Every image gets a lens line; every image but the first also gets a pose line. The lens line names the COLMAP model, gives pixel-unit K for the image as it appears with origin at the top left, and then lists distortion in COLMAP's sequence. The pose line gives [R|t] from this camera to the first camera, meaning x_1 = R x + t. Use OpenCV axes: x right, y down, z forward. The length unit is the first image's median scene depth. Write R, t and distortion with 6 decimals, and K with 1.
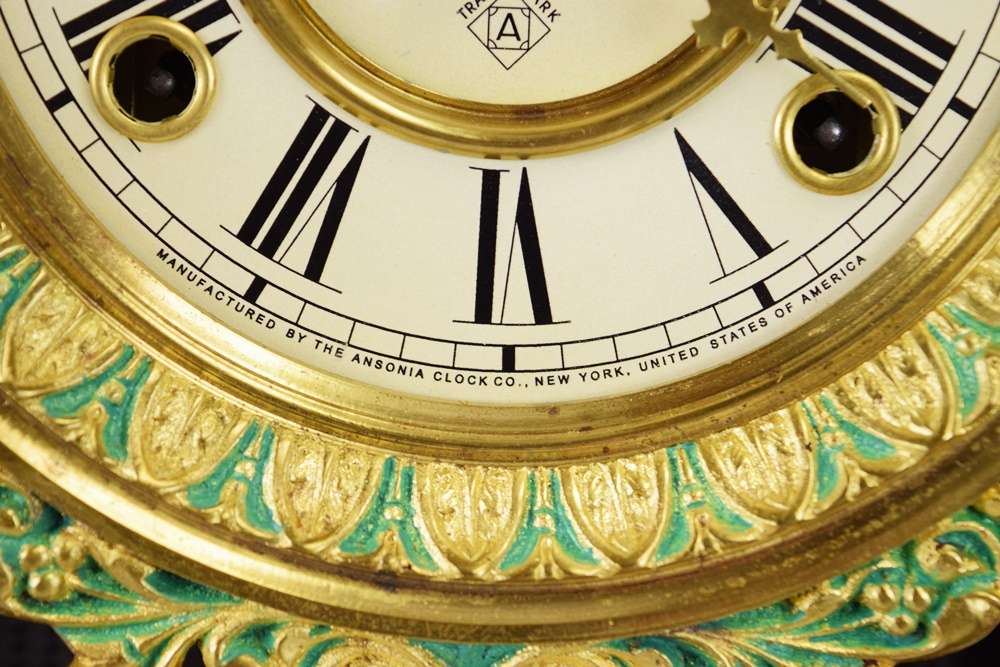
lens RADIAL K [[2332.7, 0, 499.1], [0, 2332.7, 331.9], [0, 0, 1]] dist [0.100620, 0.000000]
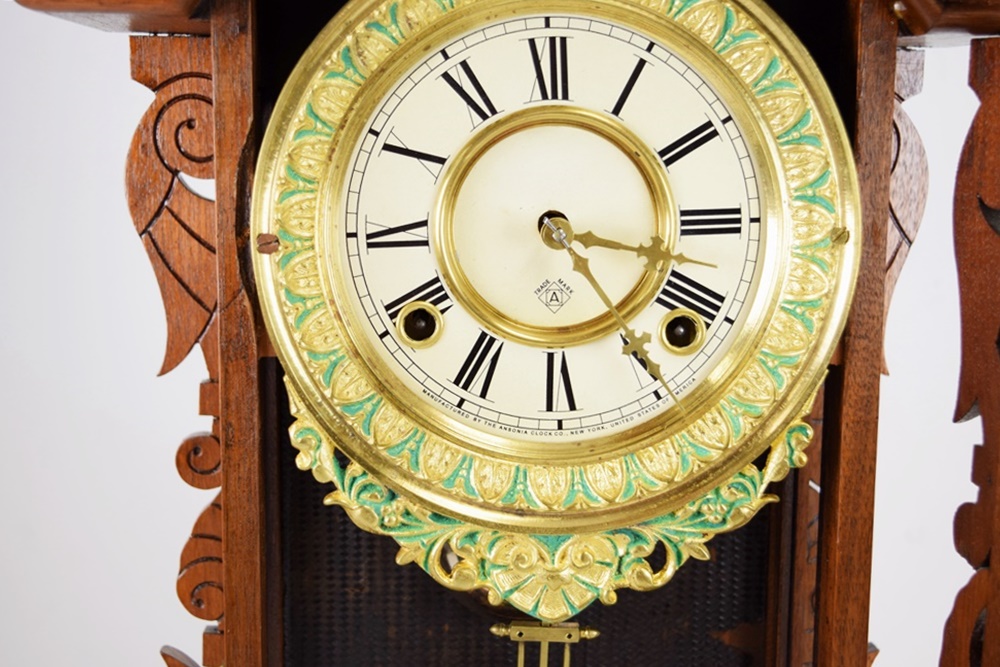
lens RADIAL K [[1508.0, 0, 498.8], [0, 1508.0, 331.3], [0, 0, 1]] dist [-0.024568, 0.000000]
pose [[0.998410, -0.048866, 0.028098, -0.107679], [0.049670, 0.998355, -0.028652, -0.048215], [-0.026651, 0.030002, 0.999194, -0.679118]]
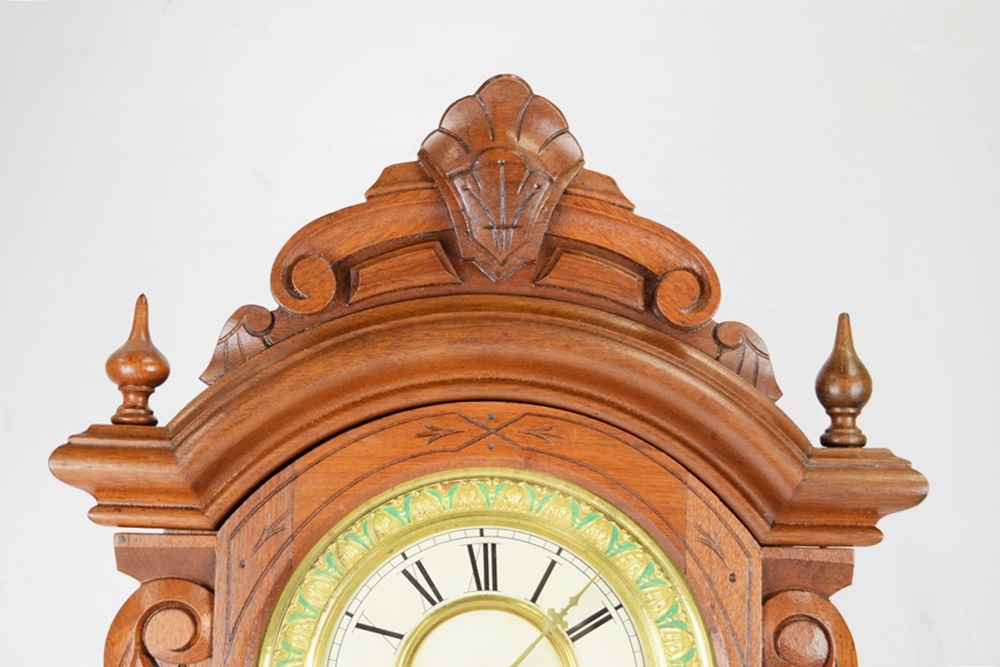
lens RADIAL K [[1779.0, 0, 506.5], [0, 1779.0, 325.3], [0, 0, 1]] dist [0.030203, 0.000000]
pose [[0.999374, -0.034379, 0.008366, 0.032093], [0.035366, 0.963429, -0.265619, -0.030433], [0.001071, 0.265749, 0.964042, -1.623270]]
